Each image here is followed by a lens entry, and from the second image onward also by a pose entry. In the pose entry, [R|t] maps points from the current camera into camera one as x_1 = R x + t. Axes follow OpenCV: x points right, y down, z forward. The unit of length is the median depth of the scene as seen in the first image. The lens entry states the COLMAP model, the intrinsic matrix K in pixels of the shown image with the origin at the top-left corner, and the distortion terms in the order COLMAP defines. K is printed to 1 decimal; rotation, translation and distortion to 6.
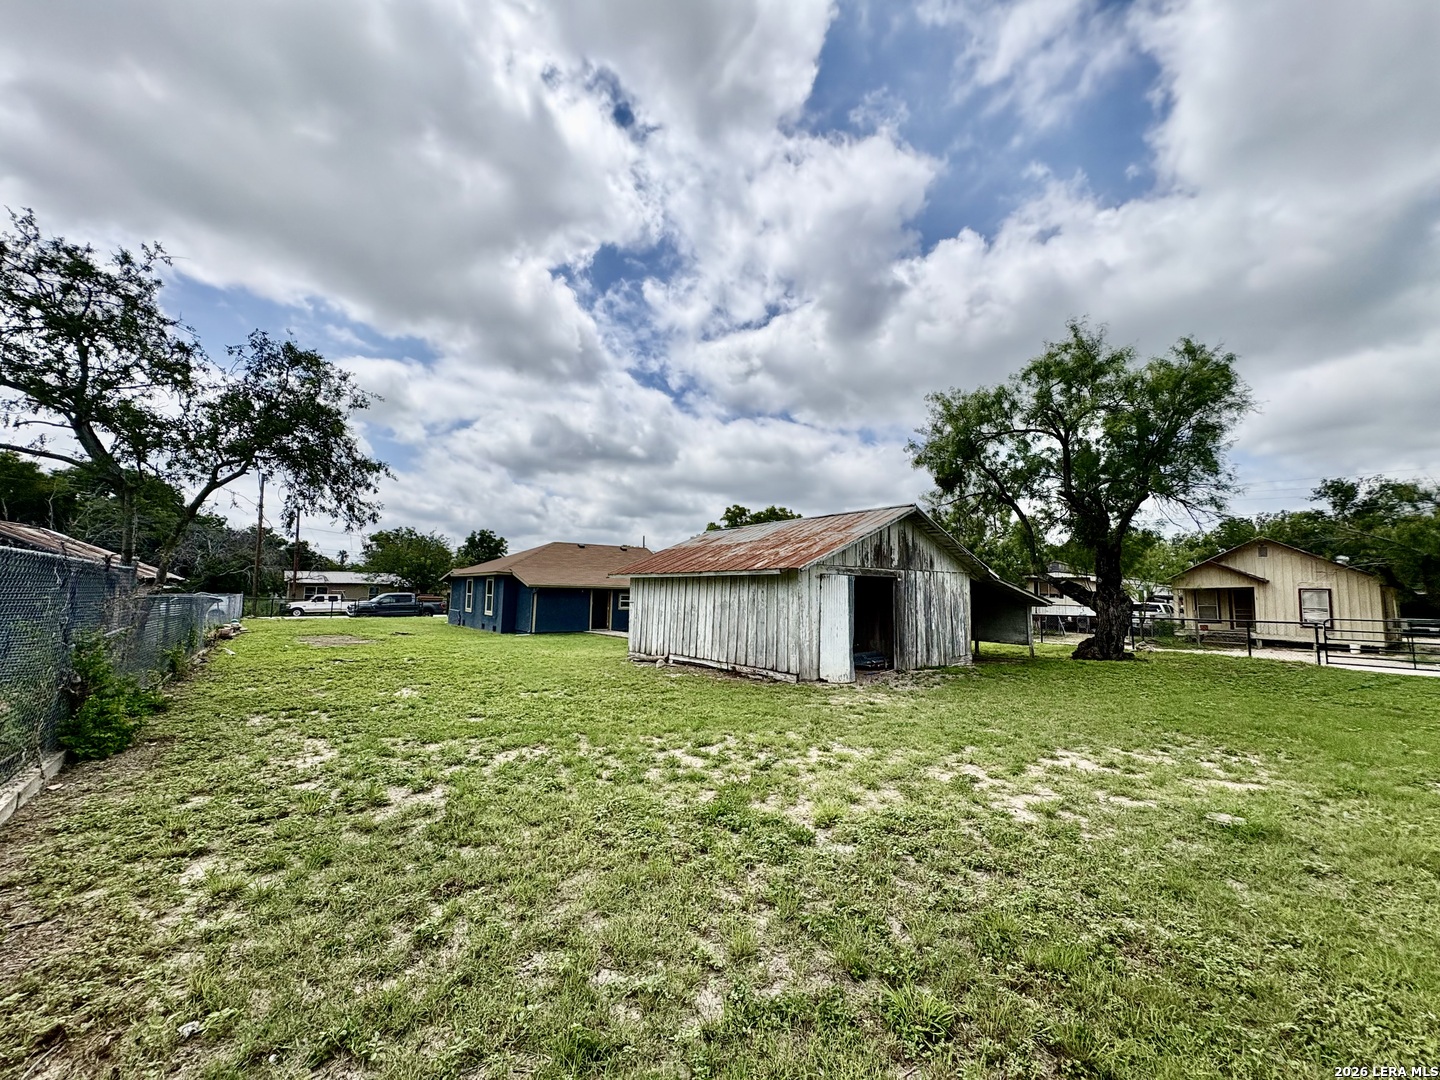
lens RADIAL K [[571.6, 0, 772.5], [0, 571.6, 540.8], [0, 0, 1]] dist [-0.022451, -0.000030]
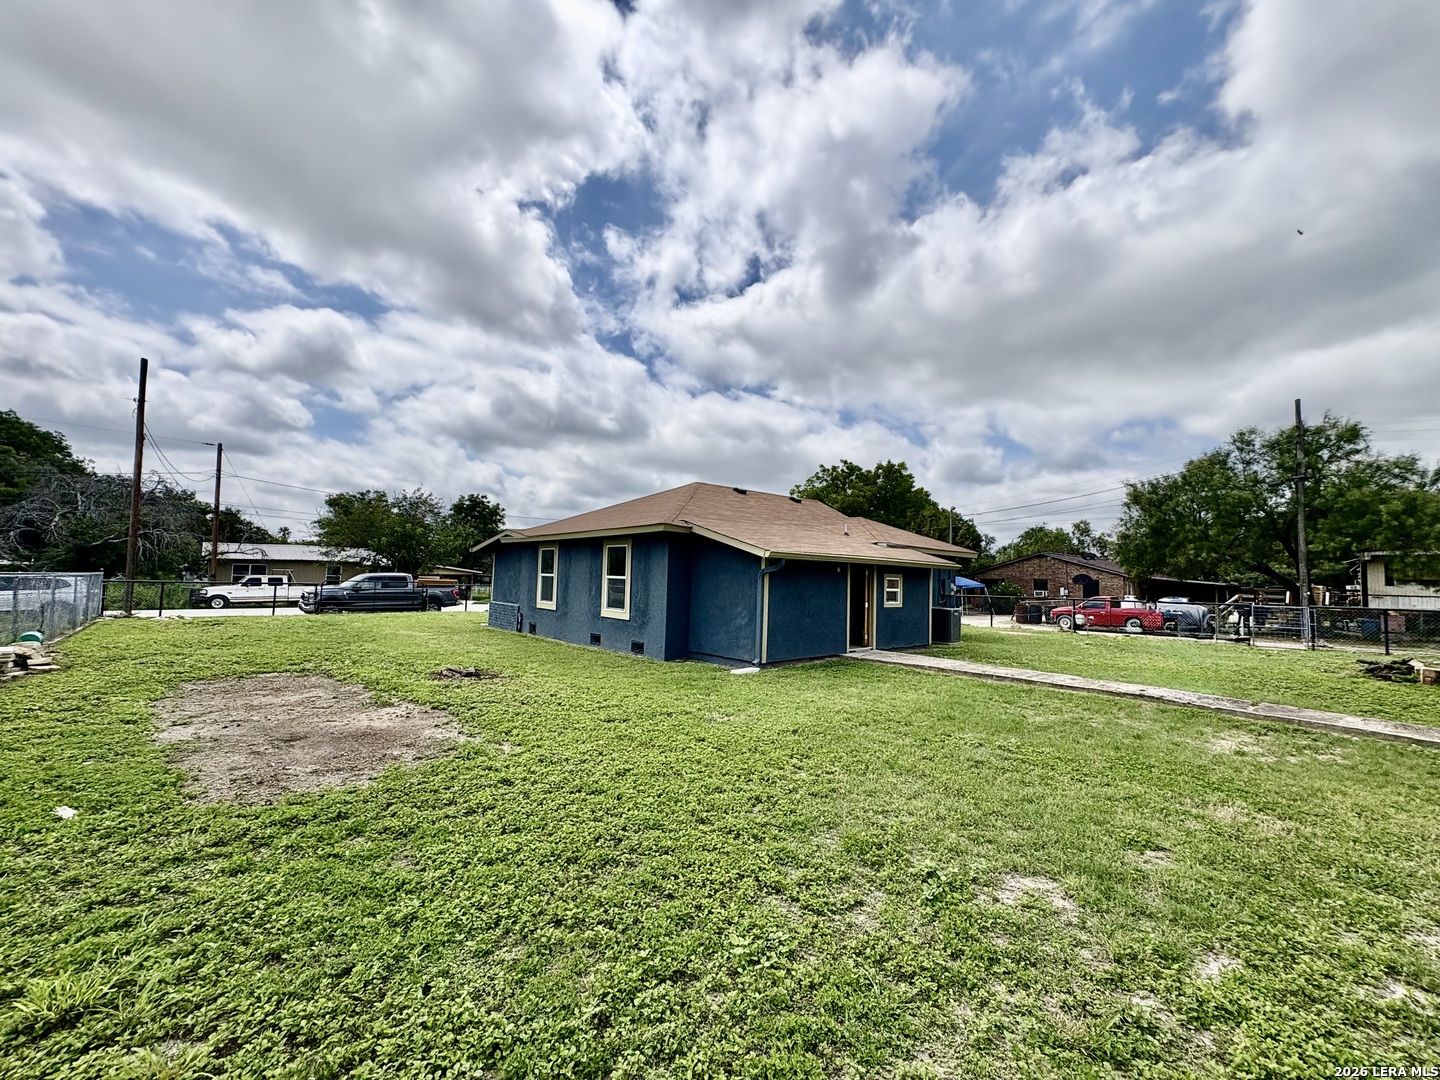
lens RADIAL K [[569.5, 0, 721.3], [0, 569.5, 556.4], [0, 0, 1]] dist [-0.000763, -0.000136]
pose [[0.999885, 0.010266, 0.011167, -0.073290], [-0.010803, 0.998734, 0.049139, 0.009526], [-0.010649, -0.049254, 0.998730, 0.091074]]
